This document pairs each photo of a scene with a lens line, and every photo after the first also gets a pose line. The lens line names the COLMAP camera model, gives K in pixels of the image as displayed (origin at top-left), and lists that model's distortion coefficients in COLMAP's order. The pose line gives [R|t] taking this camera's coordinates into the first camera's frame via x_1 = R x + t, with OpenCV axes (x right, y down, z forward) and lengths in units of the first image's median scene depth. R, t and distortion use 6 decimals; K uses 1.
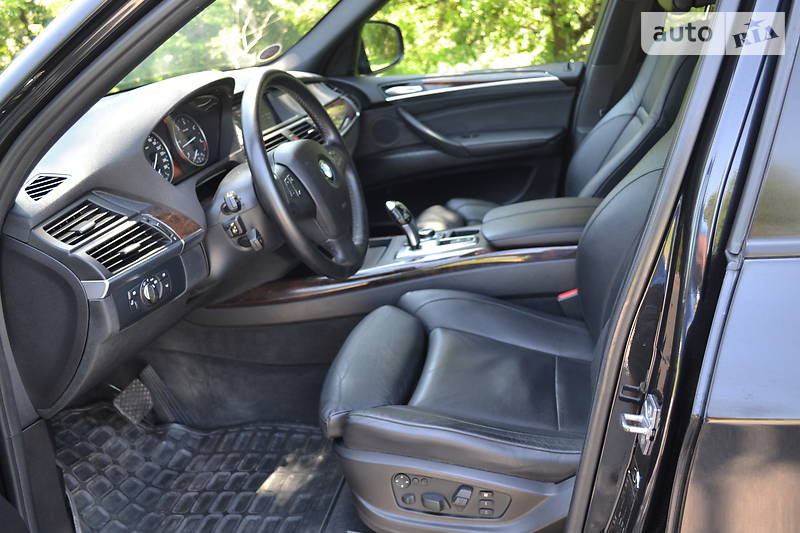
lens RADIAL K [[739.0, 0, 388.0], [0, 739.0, 292.8], [0, 0, 1]] dist [-0.070454, 0.000000]
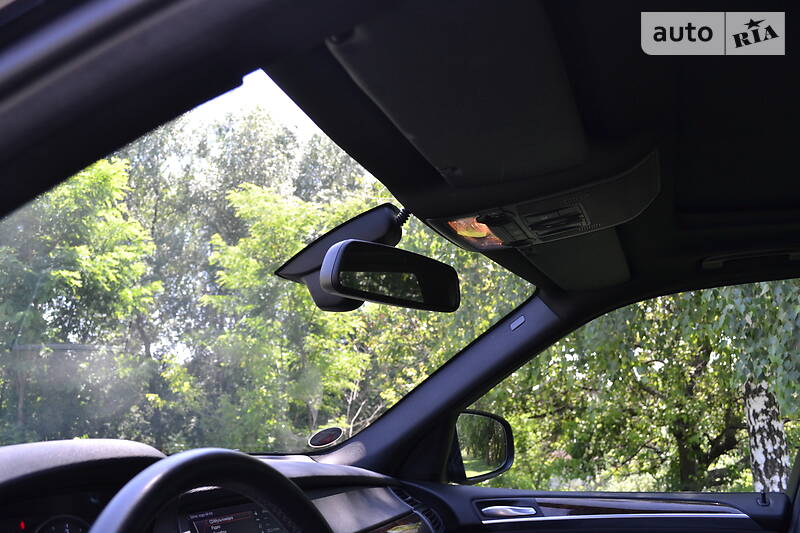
lens RADIAL K [[739.0, 0, 396.2], [0, 739.0, 262.5], [0, 0, 1]] dist [-0.070454, 0.000000]
pose [[0.985805, 0.064703, -0.154929, 0.009245], [-0.138440, 0.835333, -0.532027, -0.093089], [0.094993, 0.545923, 0.832433, 0.300363]]
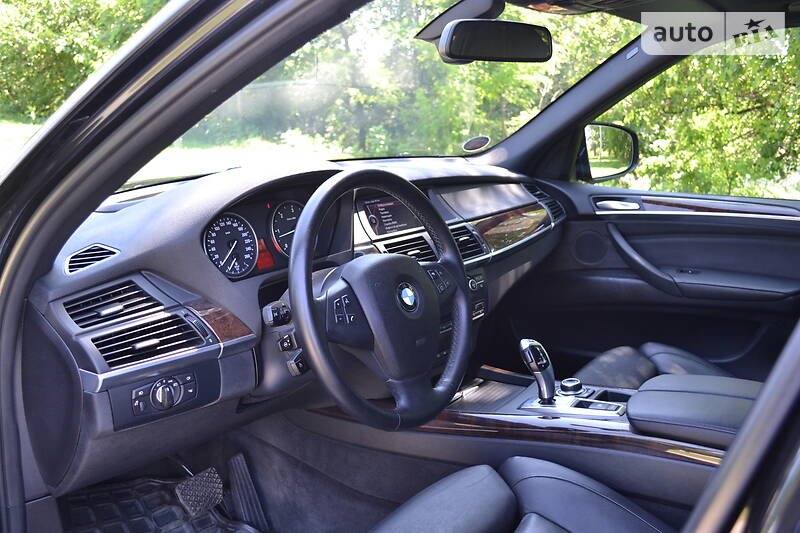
lens RADIAL K [[739.0, 0, 379.0], [0, 739.0, 278.5], [0, 0, 1]] dist [-0.070454, 0.000000]
pose [[0.907088, 0.182738, -0.379208, 0.108412], [-0.227804, 0.970644, -0.077173, -0.063266], [0.353974, 0.156388, 0.922088, 0.126478]]
